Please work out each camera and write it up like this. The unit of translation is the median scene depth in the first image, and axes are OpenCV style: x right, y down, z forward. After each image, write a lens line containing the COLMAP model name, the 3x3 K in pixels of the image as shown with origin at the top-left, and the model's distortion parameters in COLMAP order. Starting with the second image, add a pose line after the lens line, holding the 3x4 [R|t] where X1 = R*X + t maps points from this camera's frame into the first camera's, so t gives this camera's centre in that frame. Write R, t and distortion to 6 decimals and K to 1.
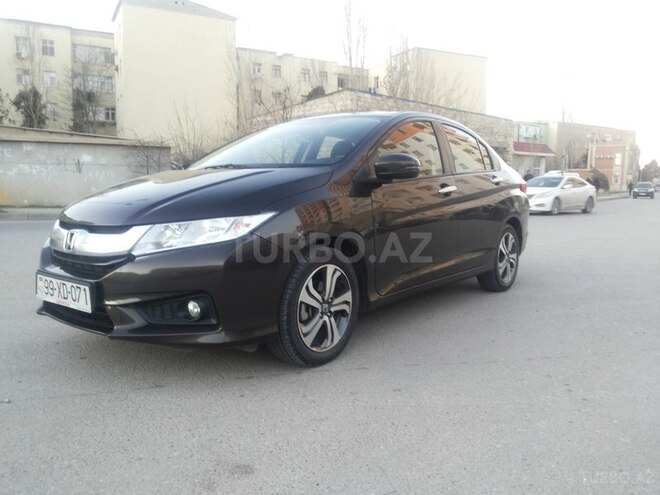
lens RADIAL K [[518.5, 0, 327.1], [0, 518.5, 231.6], [0, 0, 1]] dist [-0.001908, -0.020269]
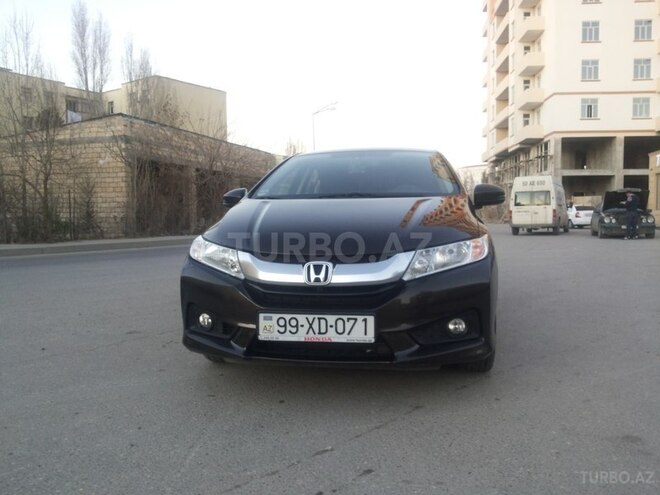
lens RADIAL K [[518.5, 0, 327.1], [0, 518.5, 231.6], [0, 0, 1]] dist [-0.001908, -0.020269]
pose [[0.889309, -0.032054, 0.456182, -0.890665], [0.057806, 0.997418, -0.042606, -0.015539], [-0.453639, 0.064260, 0.888866, 0.136245]]
